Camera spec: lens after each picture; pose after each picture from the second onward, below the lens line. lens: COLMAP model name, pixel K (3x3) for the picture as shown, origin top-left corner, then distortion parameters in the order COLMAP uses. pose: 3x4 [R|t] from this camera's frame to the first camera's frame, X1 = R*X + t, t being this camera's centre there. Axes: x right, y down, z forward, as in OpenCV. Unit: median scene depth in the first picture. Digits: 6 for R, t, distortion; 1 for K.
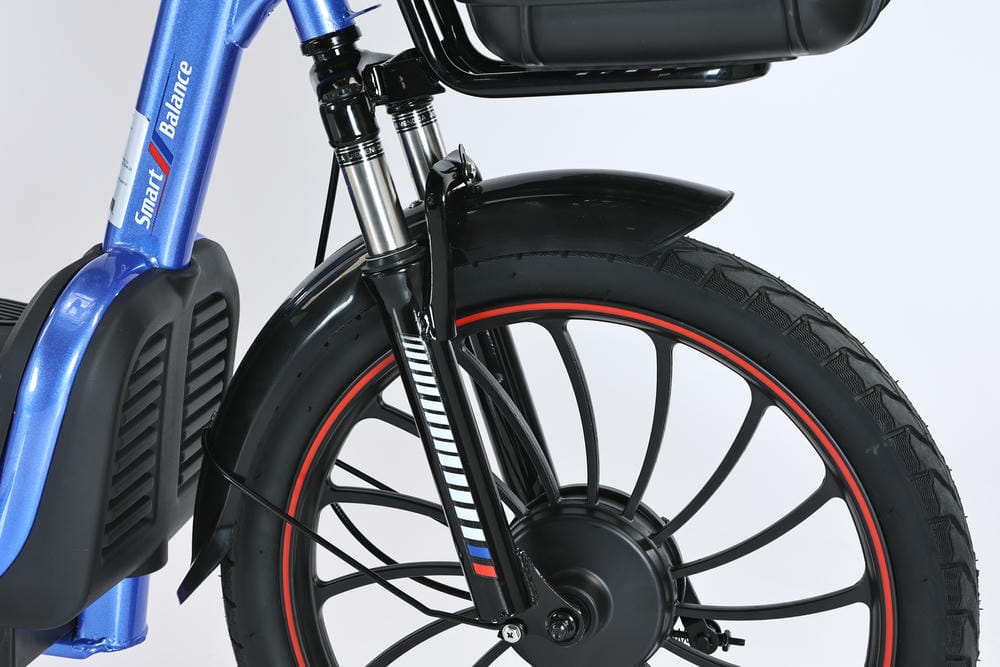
lens RADIAL K [[2367.2, 0, 506.1], [0, 2367.2, 328.0], [0, 0, 1]] dist [0.456932, 0.000000]
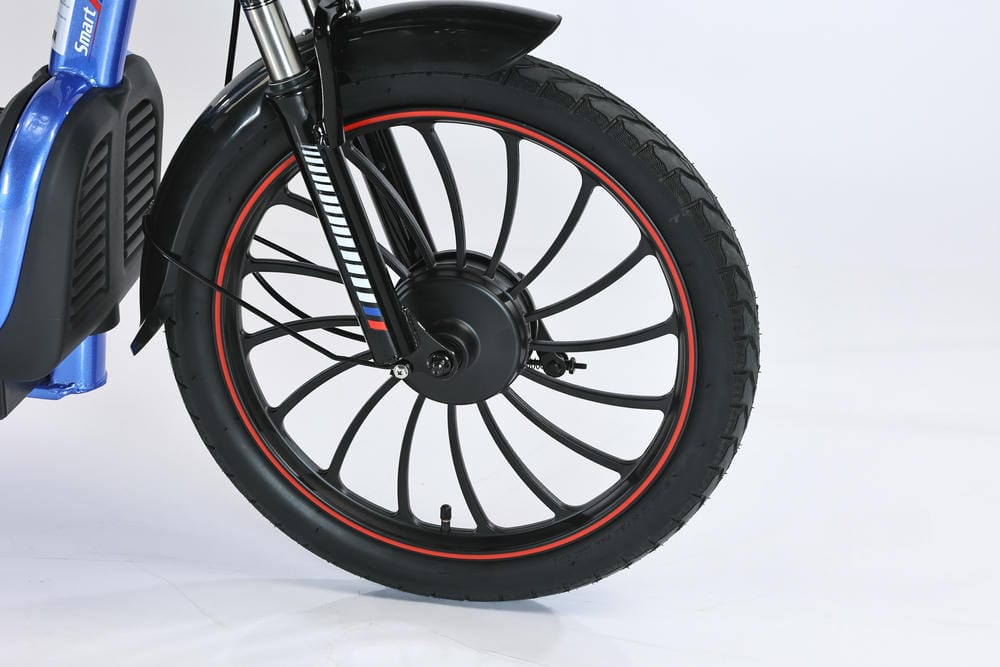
lens RADIAL K [[2389.9, 0, 509.6], [0, 2389.9, 332.8], [0, 0, 1]] dist [0.385277, 0.000000]
pose [[0.998296, -0.044512, 0.037743, 0.012880], [0.038934, 0.989743, 0.137455, -0.065175], [-0.043475, -0.135751, 0.989789, -0.261063]]
